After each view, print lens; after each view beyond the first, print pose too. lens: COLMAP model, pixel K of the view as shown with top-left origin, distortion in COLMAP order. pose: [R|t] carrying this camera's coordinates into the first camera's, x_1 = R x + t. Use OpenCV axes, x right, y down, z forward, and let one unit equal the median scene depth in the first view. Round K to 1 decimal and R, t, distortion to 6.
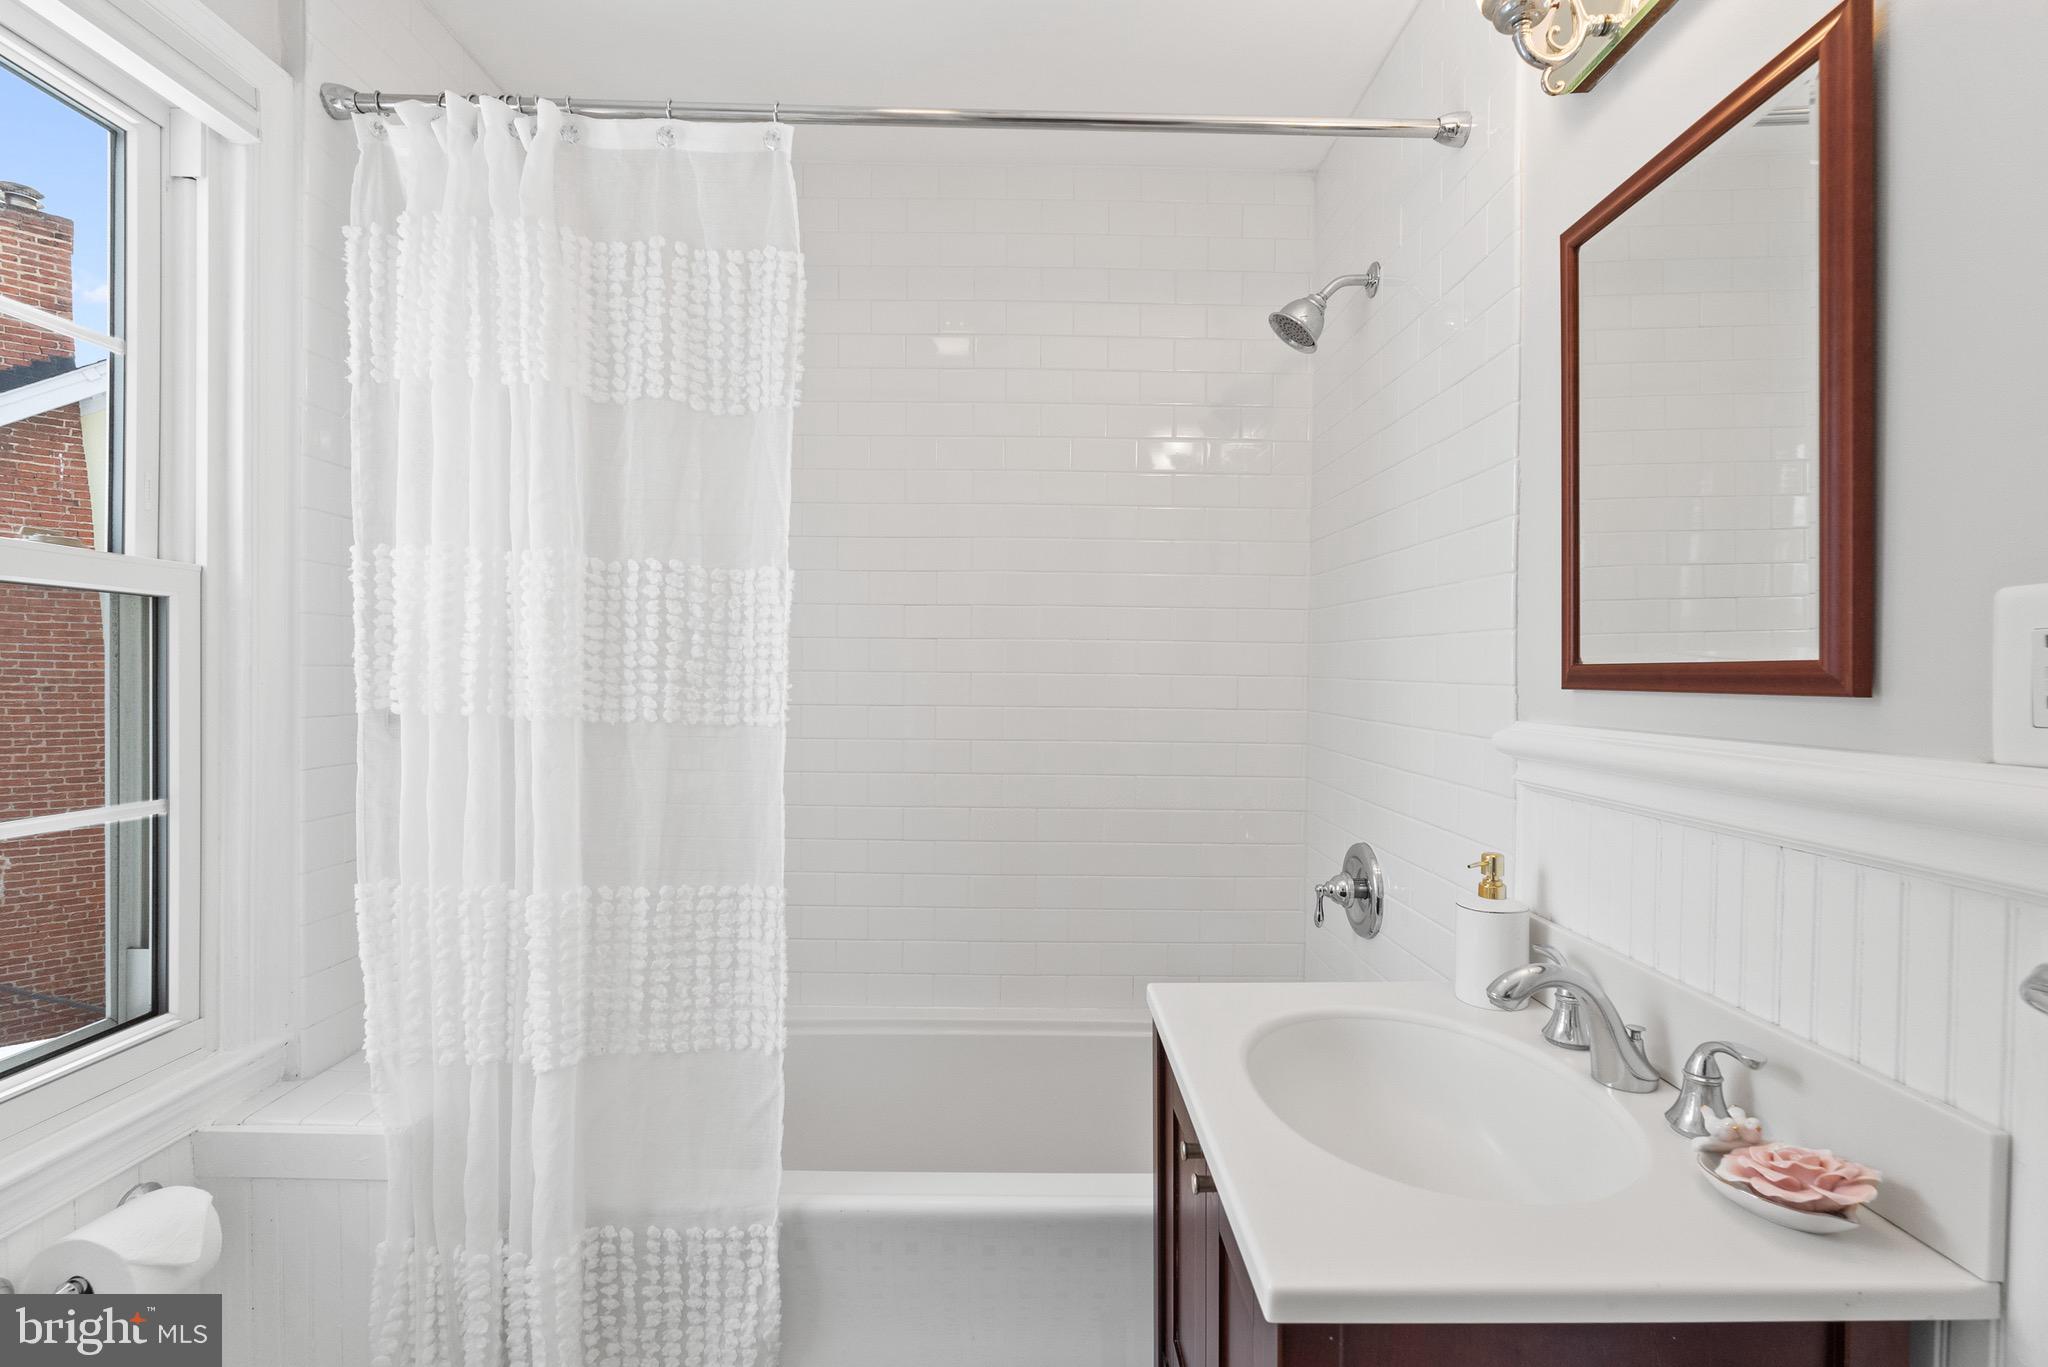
lens RADIAL K [[929.6, 0, 1022.9], [0, 929.6, 683.0], [0, 0, 1]] dist [-0.005971, 0.001558]
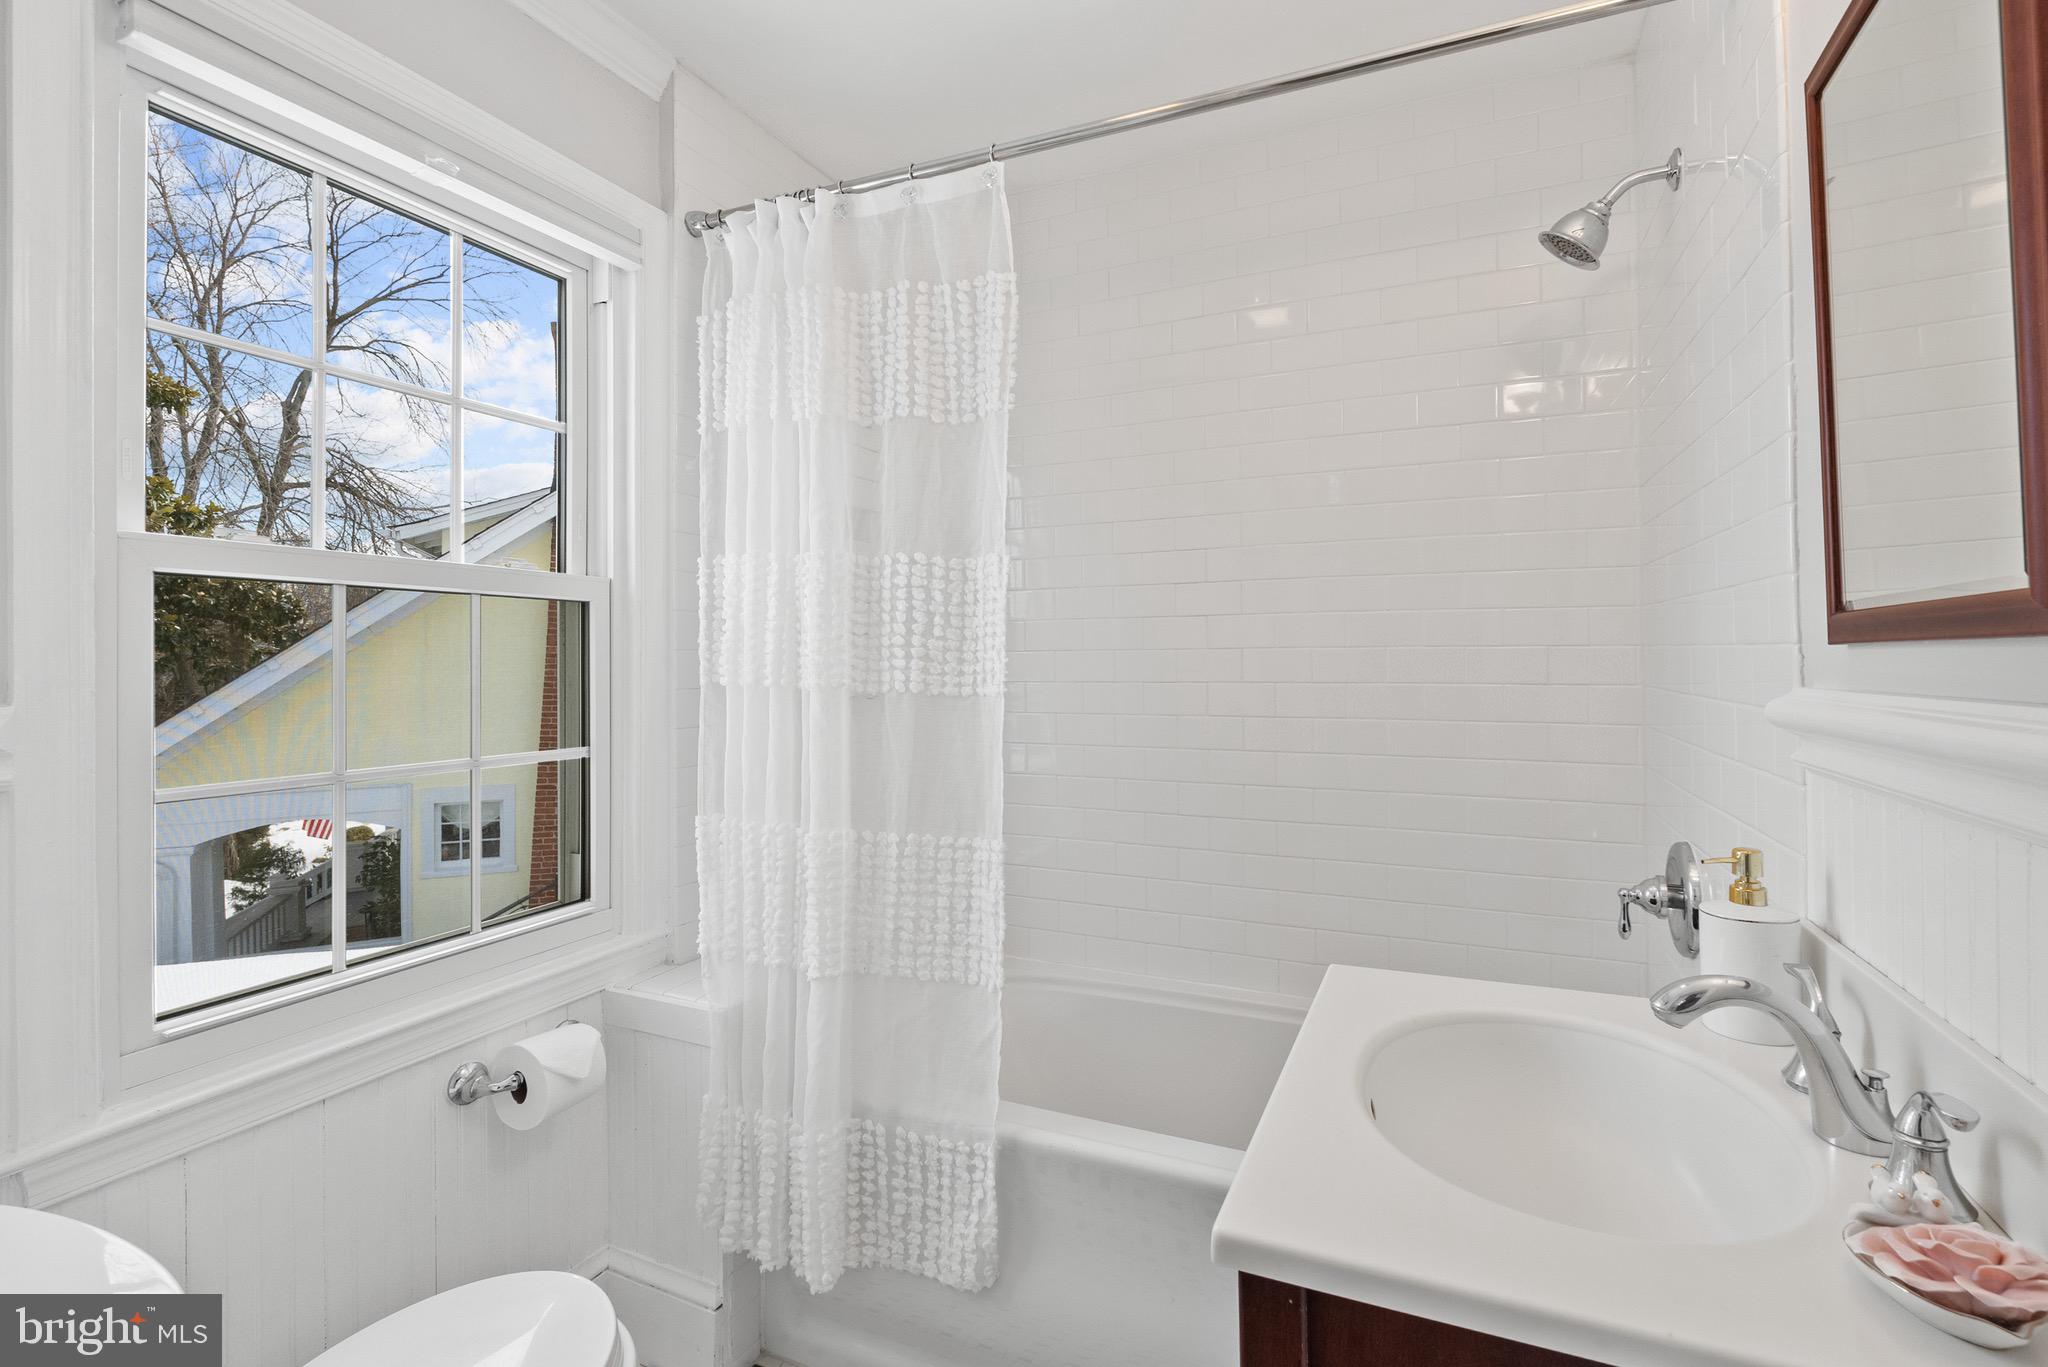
lens RADIAL K [[929.6, 0, 1001.9], [0, 929.6, 647.3], [0, 0, 1]] dist [-0.005971, 0.001558]
pose [[0.908401, -0.020485, -0.417597, 0.213273], [0.010582, 0.999606, -0.026016, 0.017593], [0.417966, 0.019214, 0.908260, -0.012401]]
